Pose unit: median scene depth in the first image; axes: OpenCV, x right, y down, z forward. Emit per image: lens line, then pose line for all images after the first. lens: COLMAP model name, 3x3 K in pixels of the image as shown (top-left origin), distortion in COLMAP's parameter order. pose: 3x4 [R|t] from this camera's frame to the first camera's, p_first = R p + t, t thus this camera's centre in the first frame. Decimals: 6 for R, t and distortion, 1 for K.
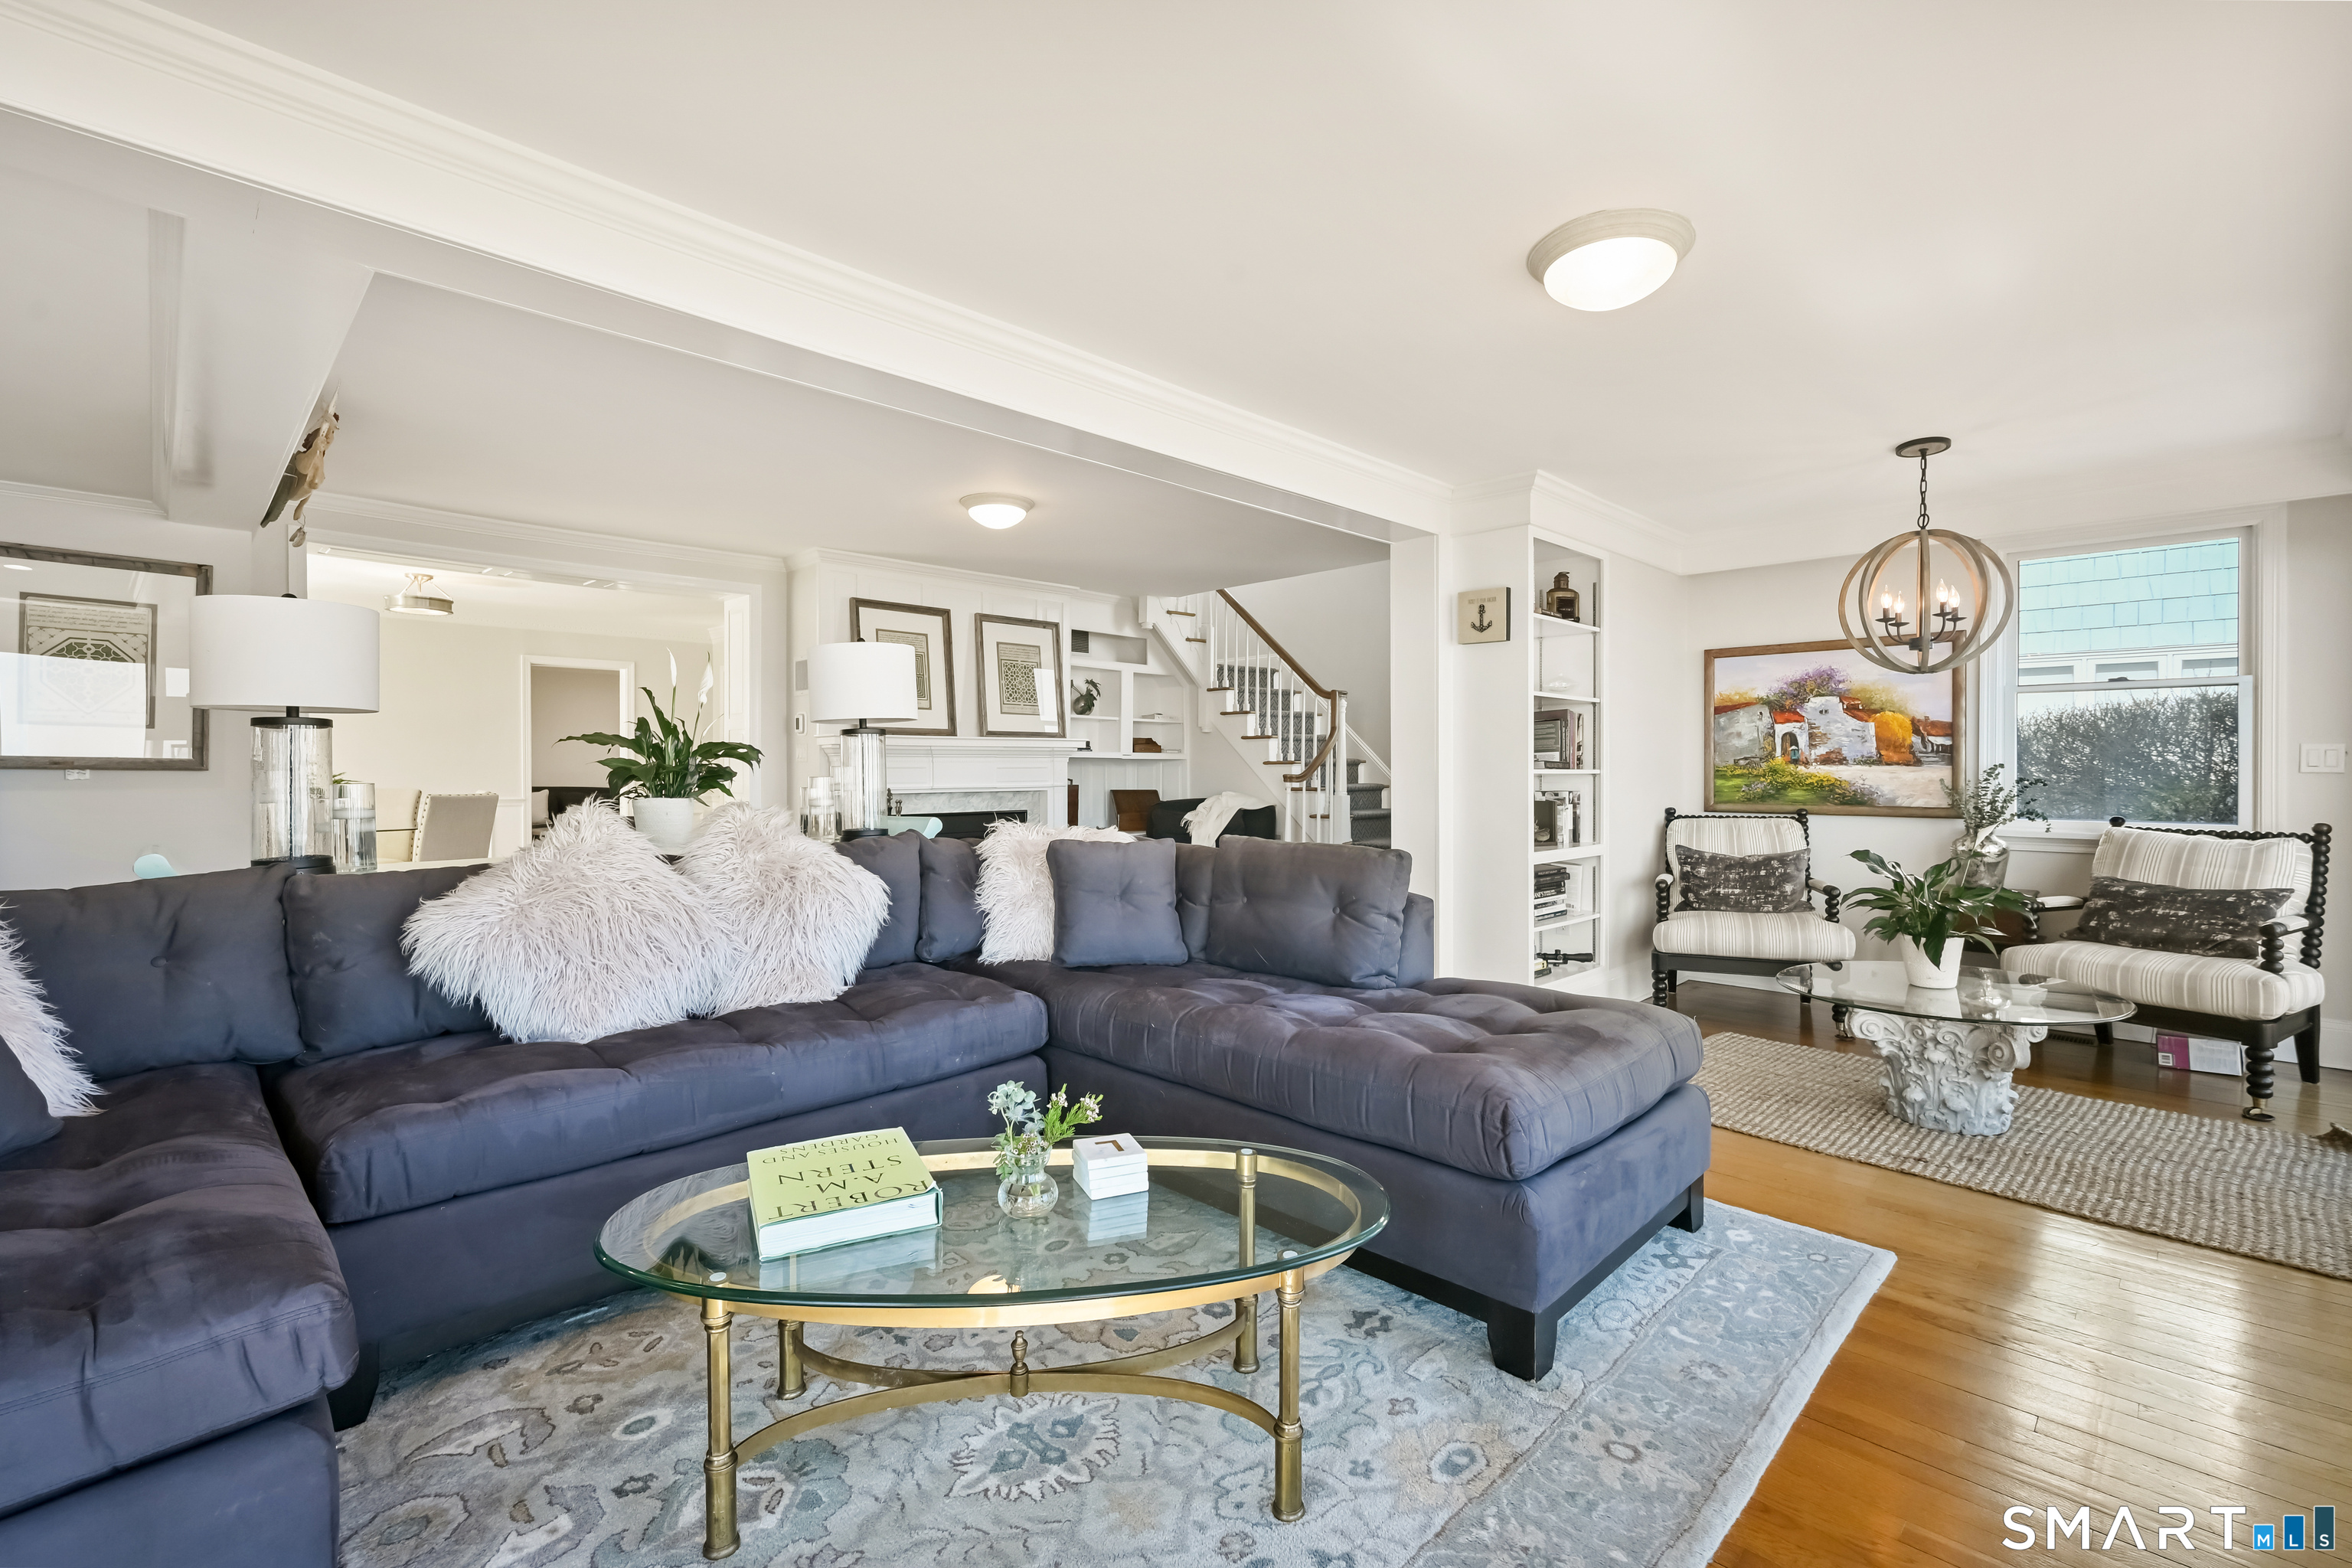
lens RADIAL K [[1038.1, 0, 1176.0], [0, 1038.1, 784.0], [0, 0, 1]] dist [0.000666, 0.000045]
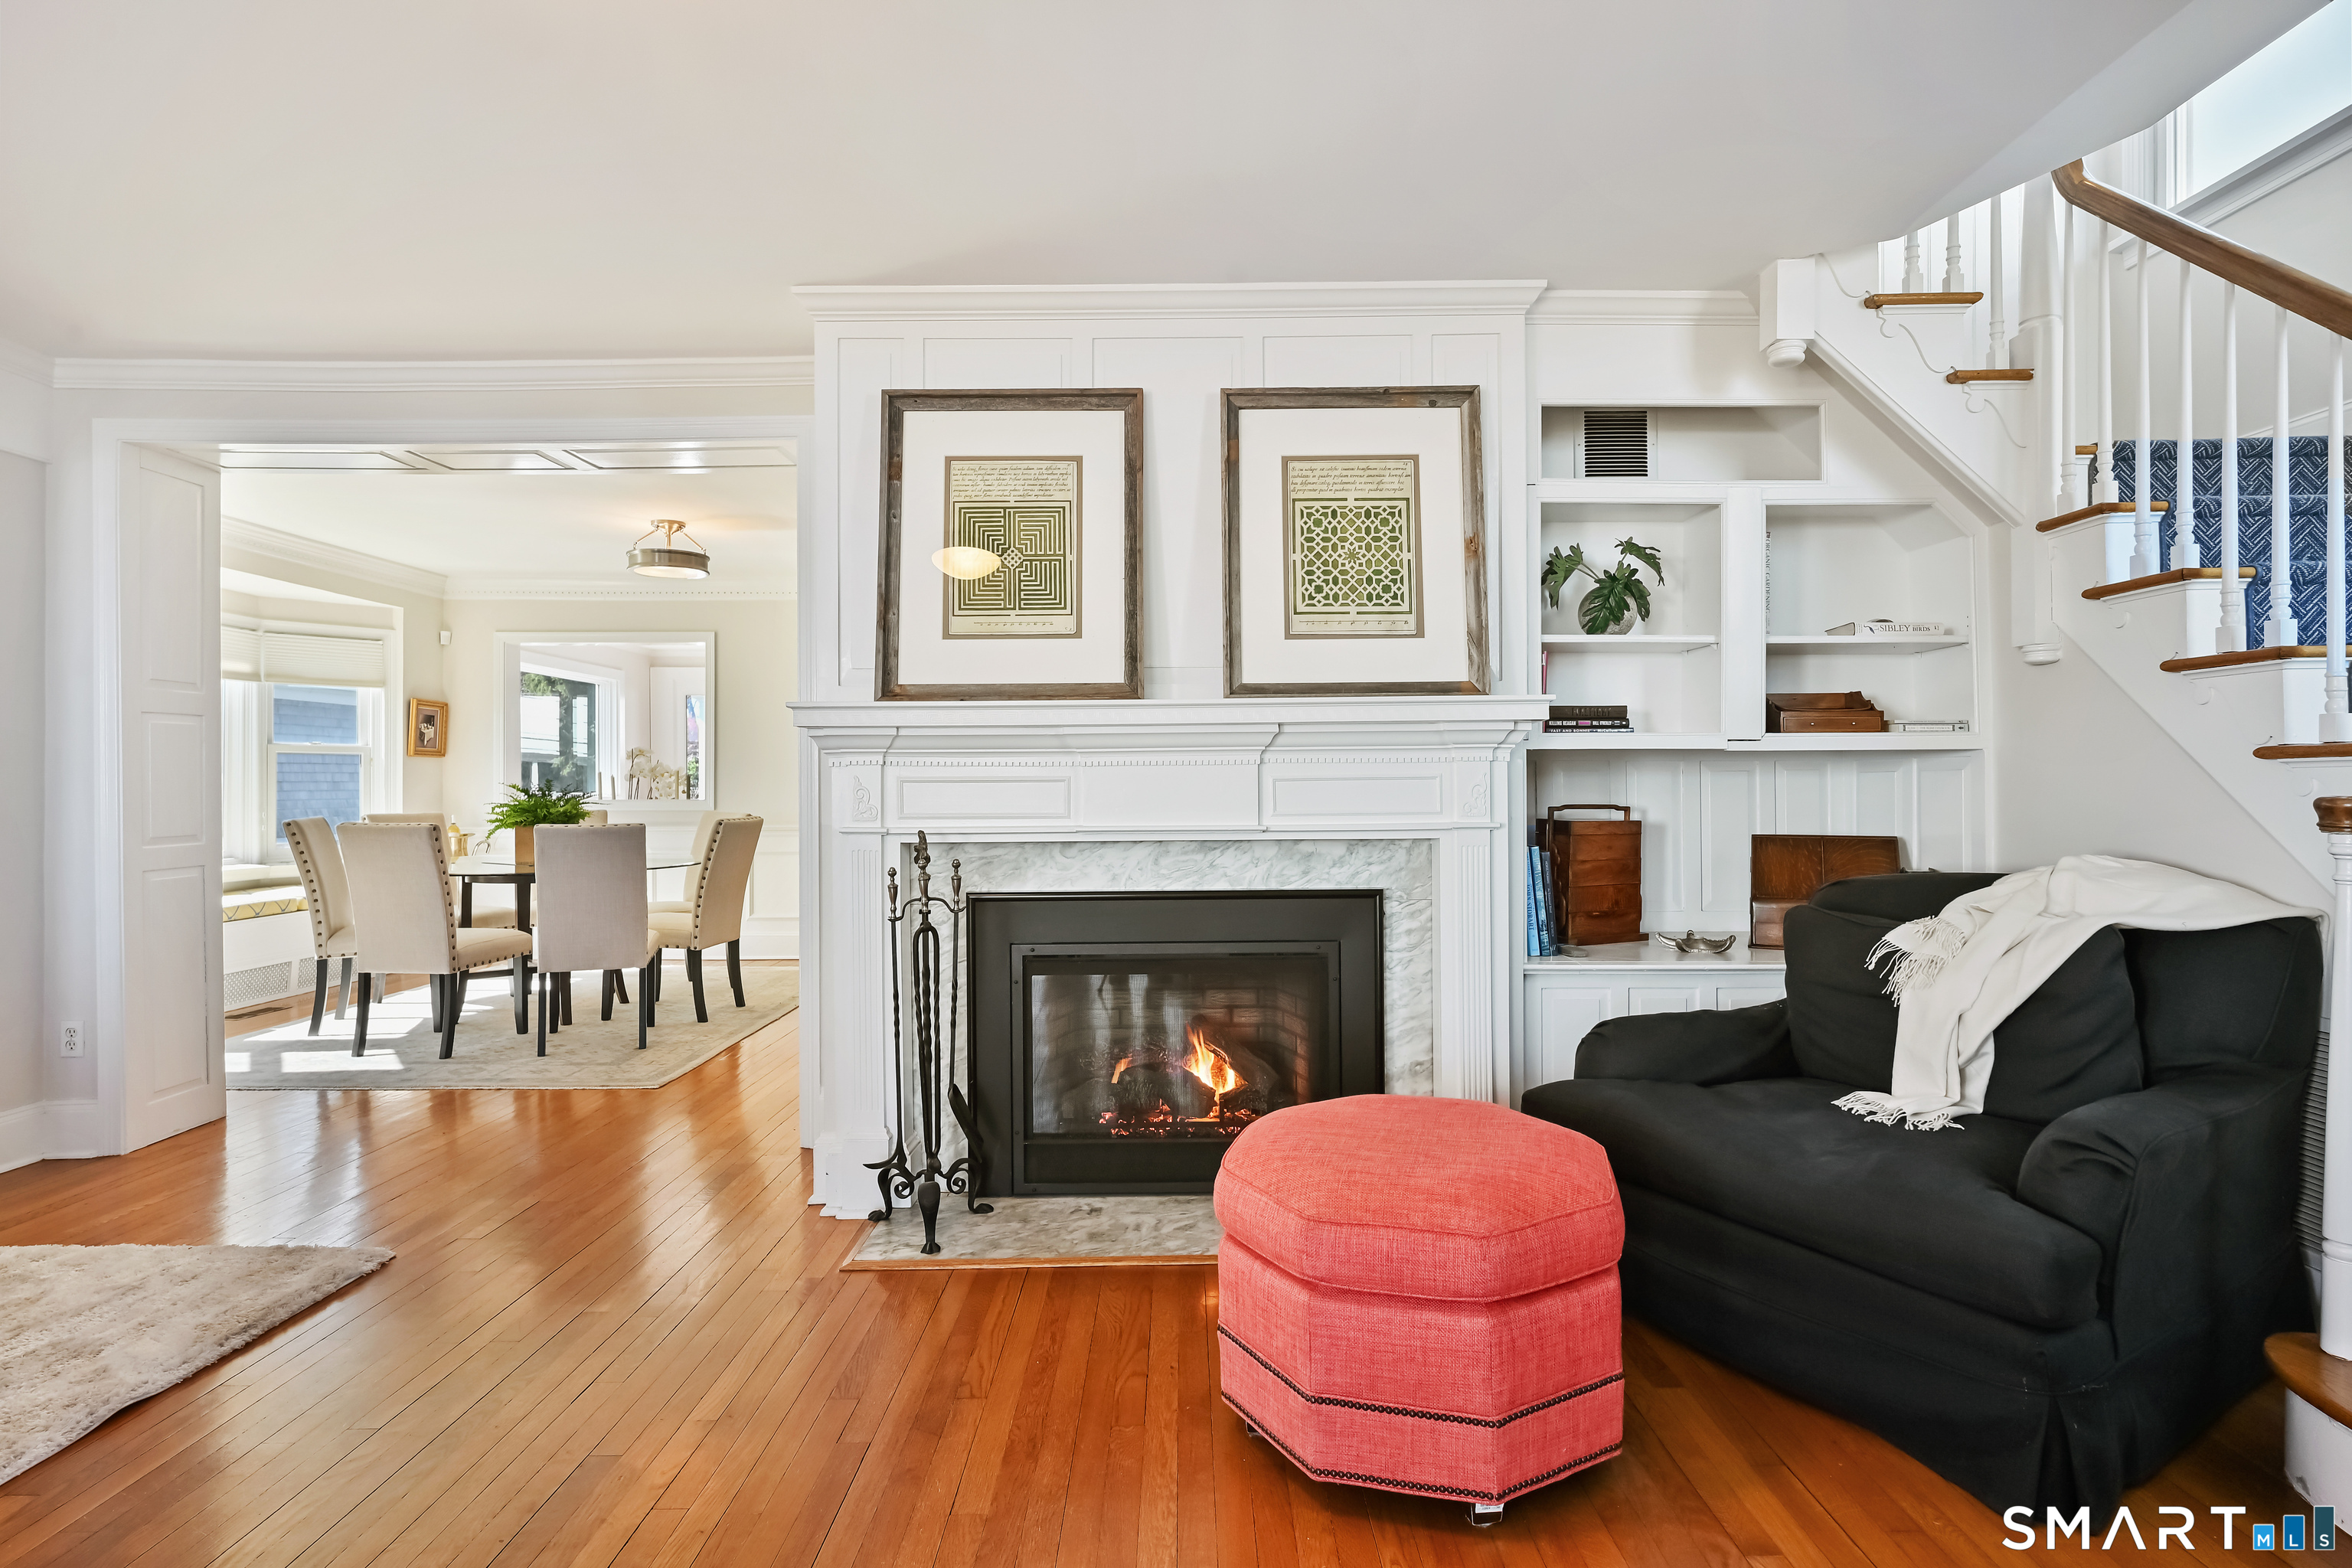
lens RADIAL K [[1174.8, 0, 1176.0], [0, 1174.8, 784.0], [0, 0, 1]] dist [-0.003585, -0.000849]
pose [[0.715602, -0.006117, -0.698481, 0.096592], [-0.003734, 0.999914, -0.012583, -0.007275], [0.698498, 0.011613, 0.715518, 0.596527]]
